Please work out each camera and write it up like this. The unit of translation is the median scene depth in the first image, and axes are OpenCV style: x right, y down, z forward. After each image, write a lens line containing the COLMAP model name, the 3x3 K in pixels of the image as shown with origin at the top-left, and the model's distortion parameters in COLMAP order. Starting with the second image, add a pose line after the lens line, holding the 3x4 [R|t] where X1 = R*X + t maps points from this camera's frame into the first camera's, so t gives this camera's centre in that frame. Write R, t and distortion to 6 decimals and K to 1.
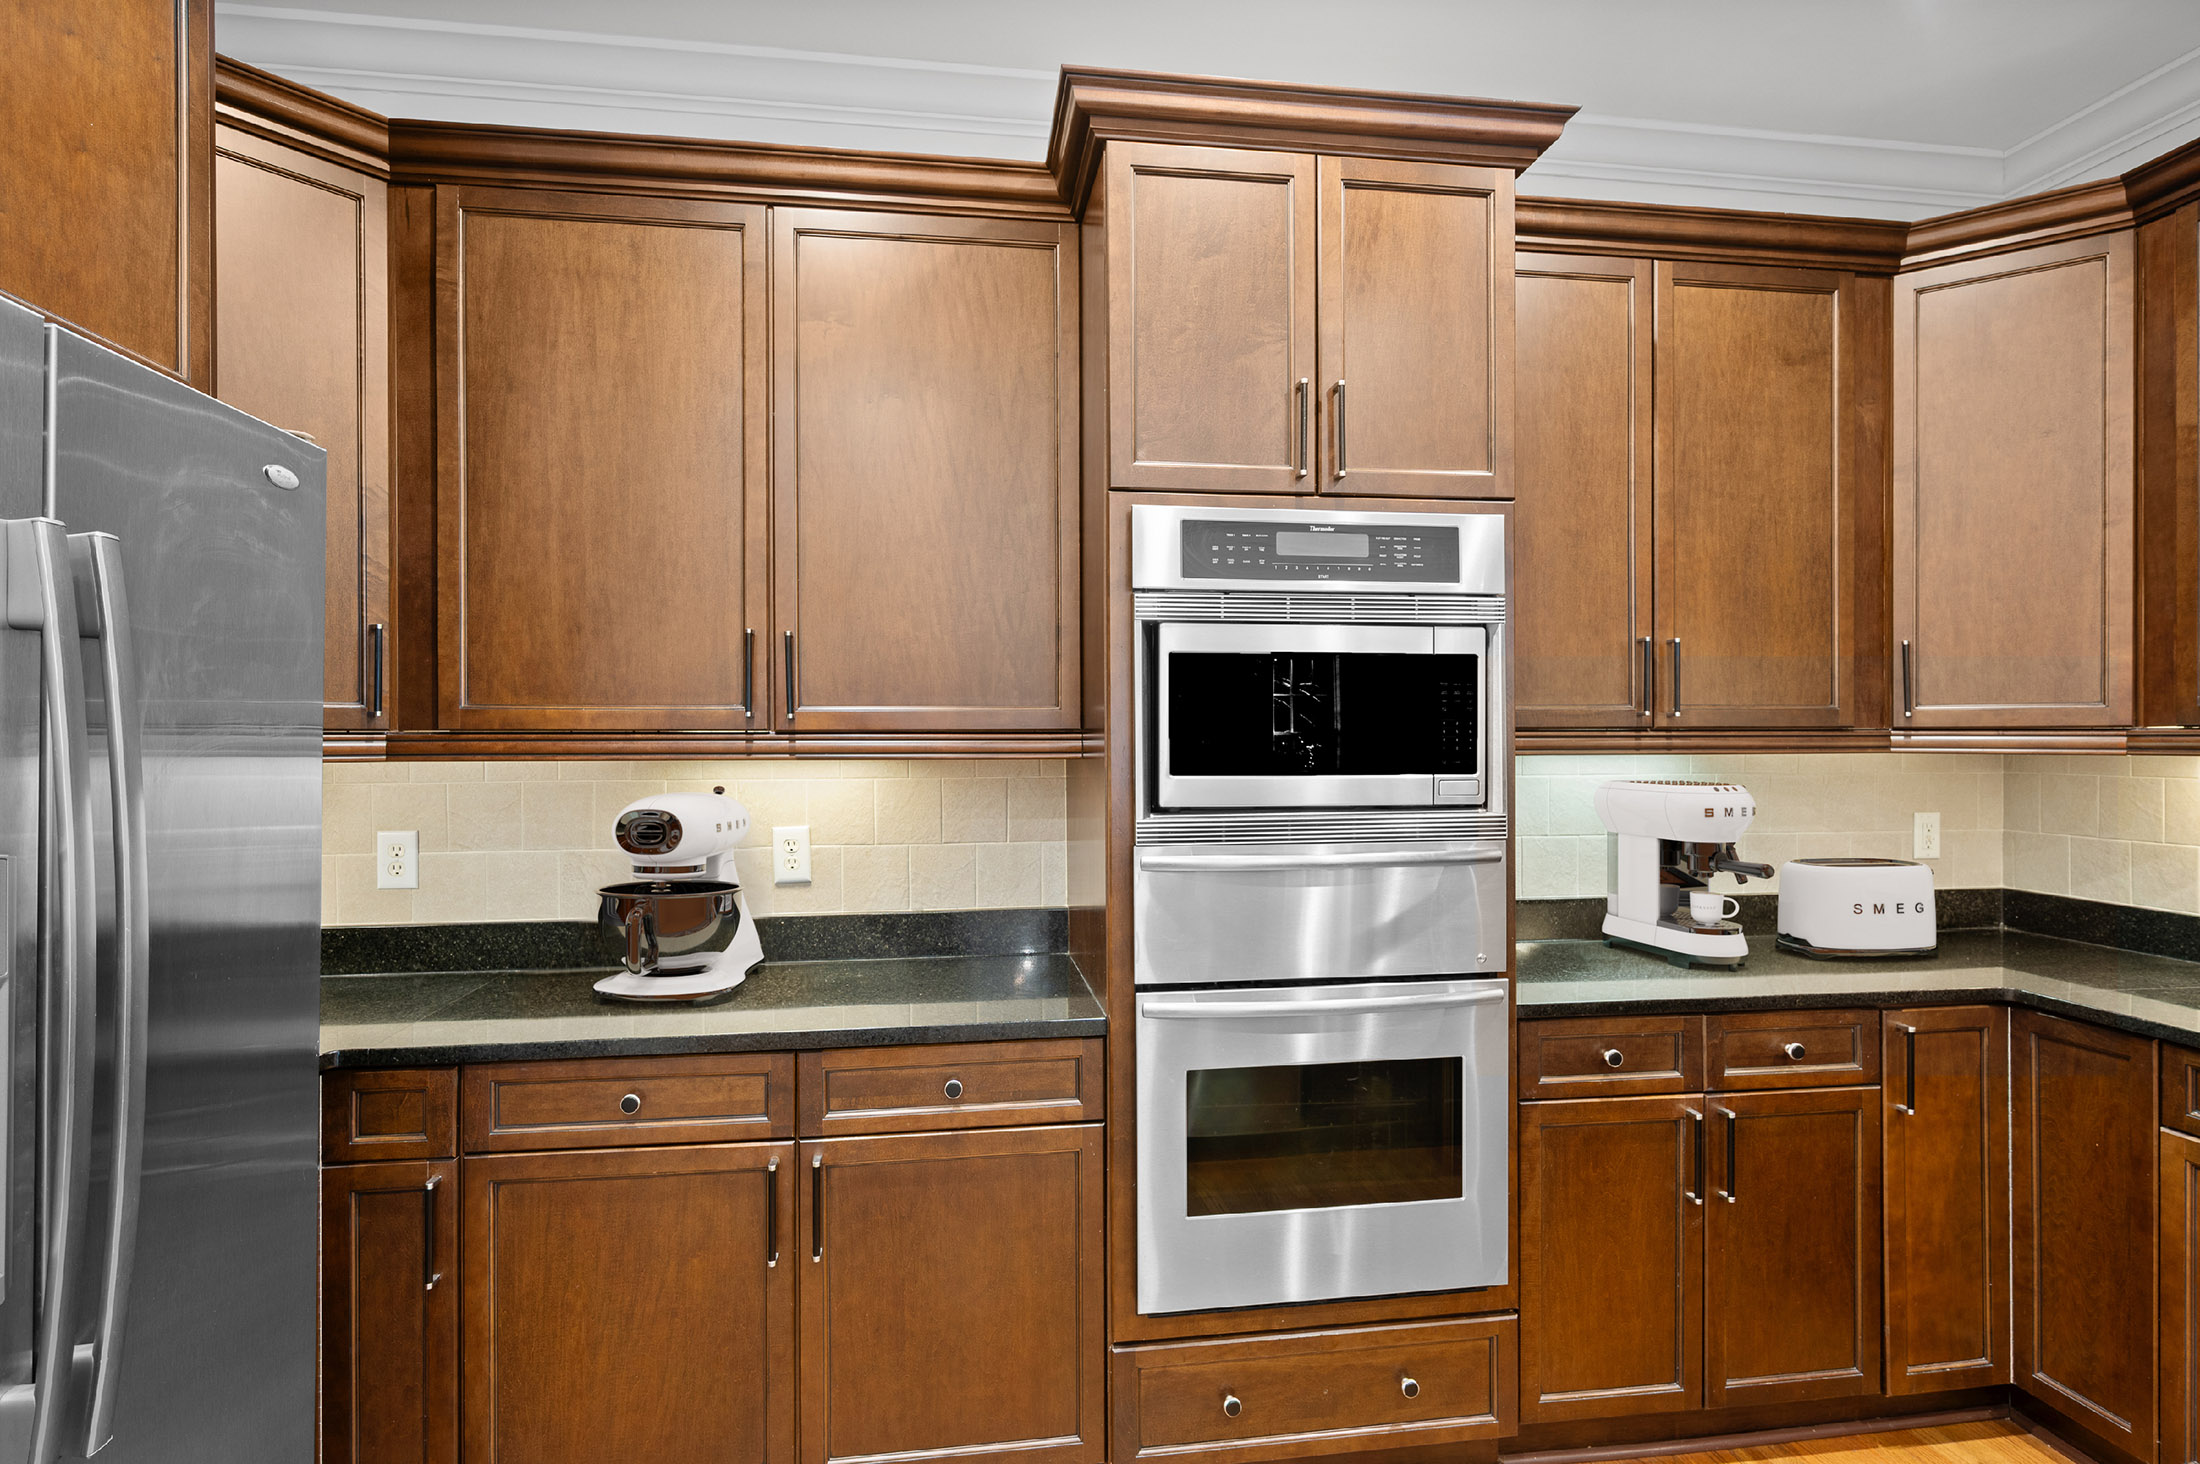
lens RADIAL K [[1156.7, 0, 1112.1], [0, 1156.7, 741.5], [0, 0, 1]] dist [0.000120, -0.000611]
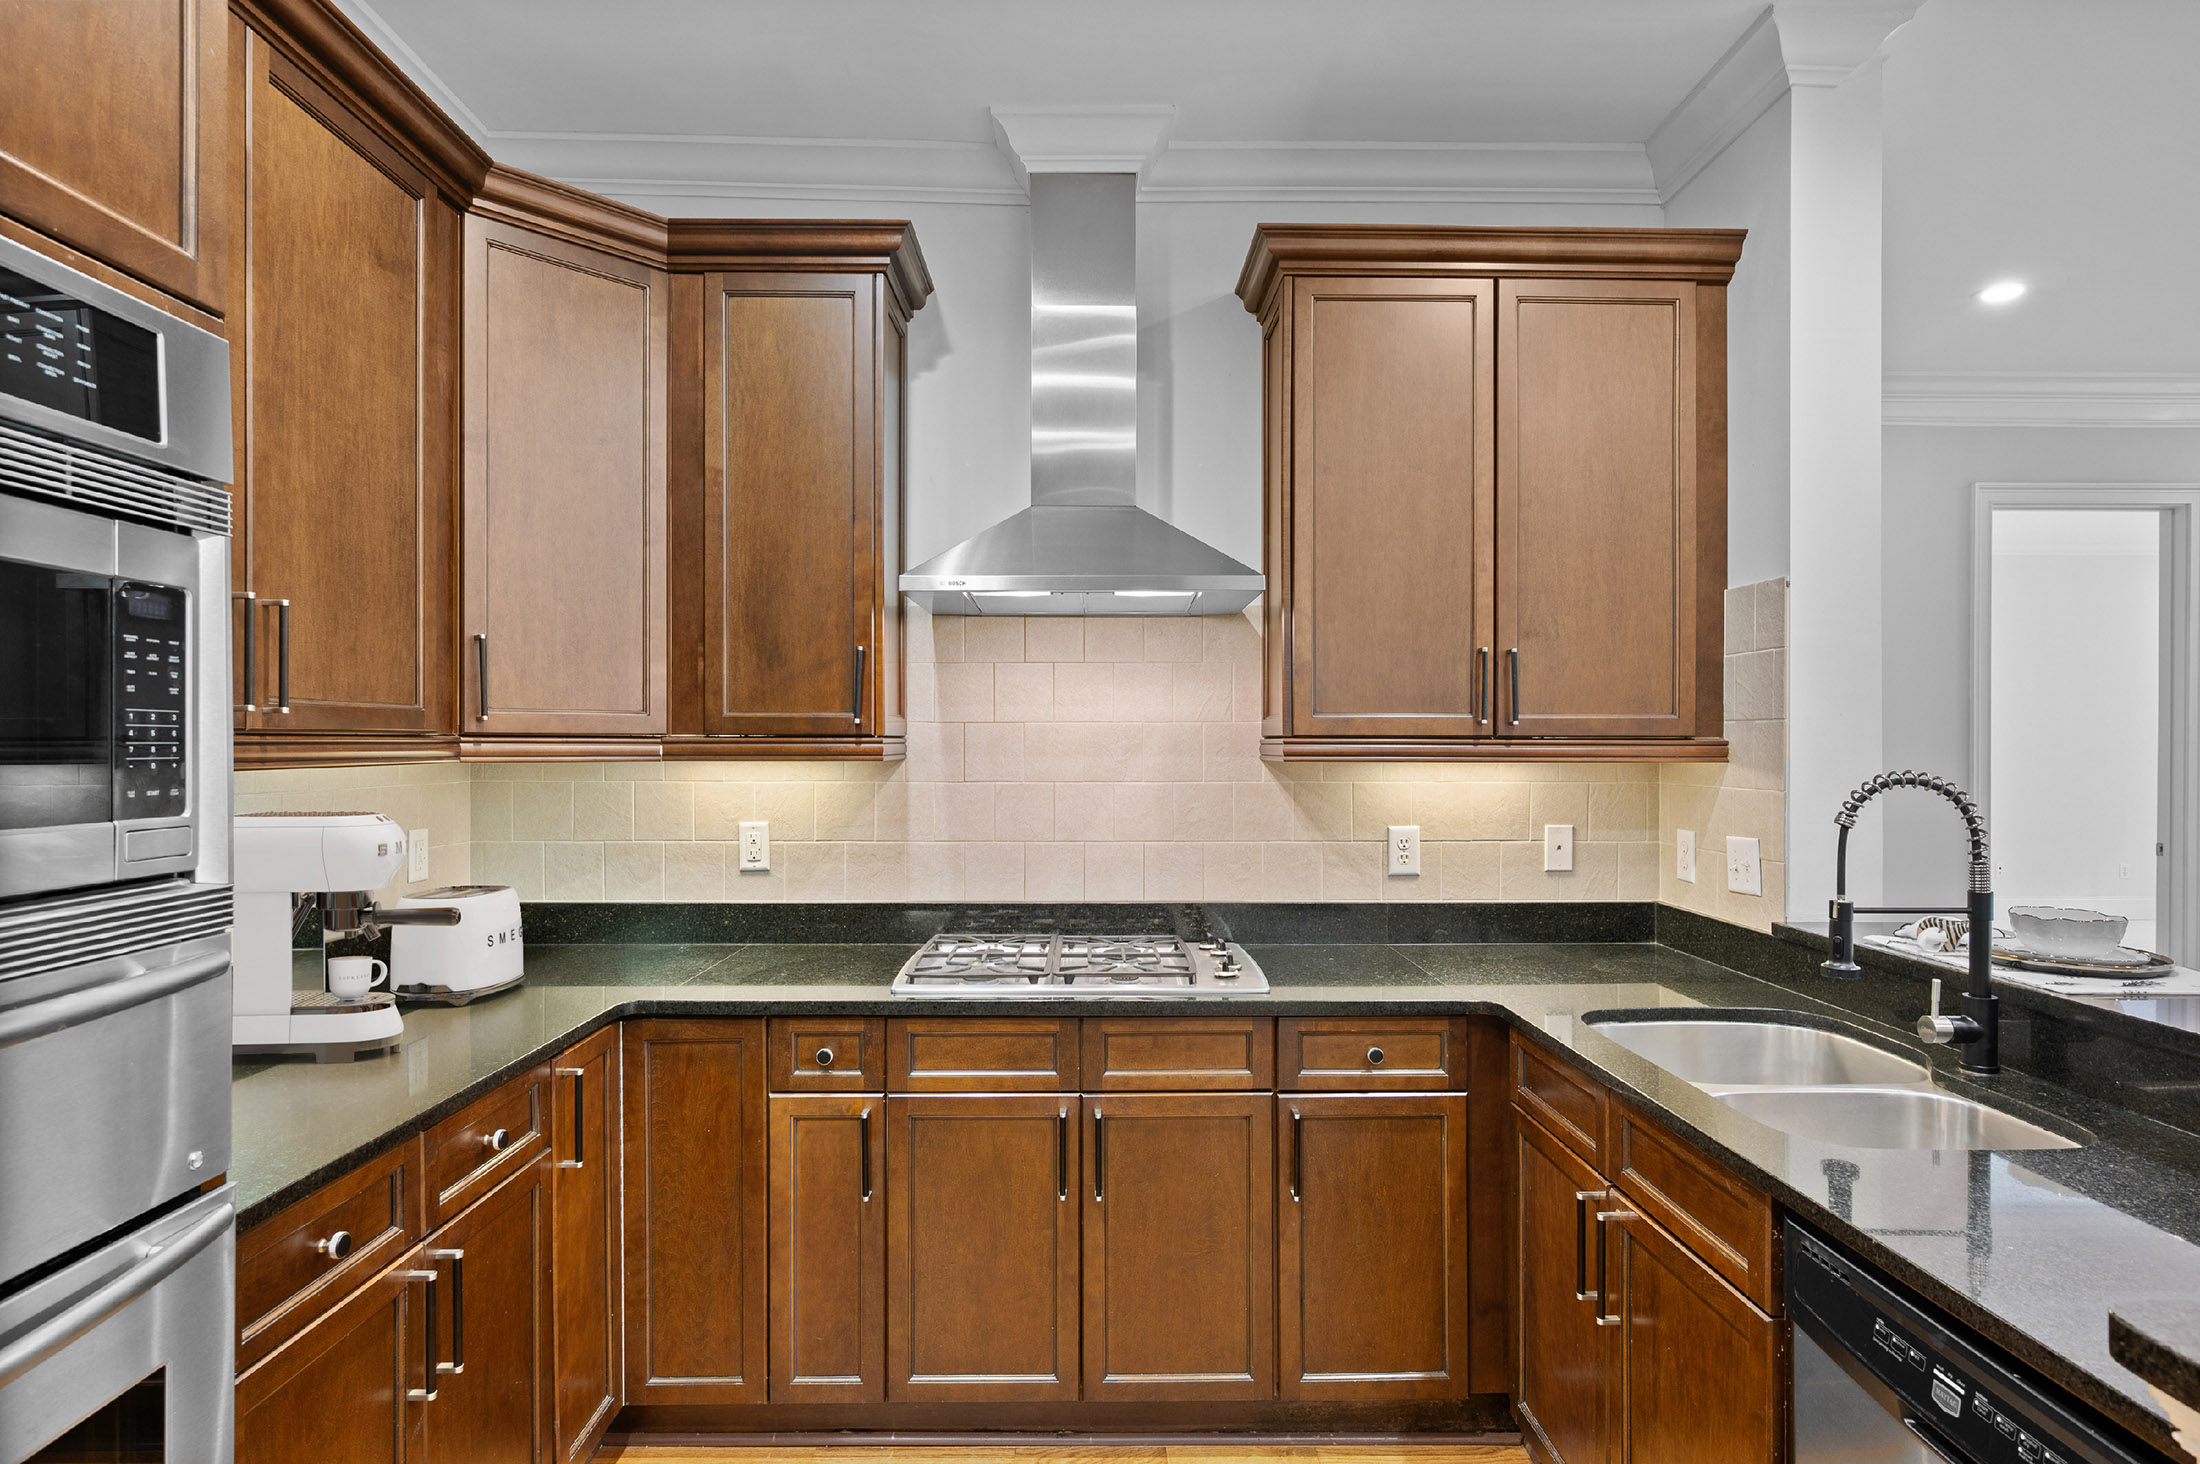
lens RADIAL K [[1156.7, 0, 1107.3], [0, 1156.7, 744.0], [0, 0, 1]] dist [0.000120, -0.000611]
pose [[0.131894, 0.000263, 0.991264, -0.145558], [0.002312, 0.999997, -0.000572, -0.002654], [-0.991261, 0.002367, 0.131893, 0.495514]]
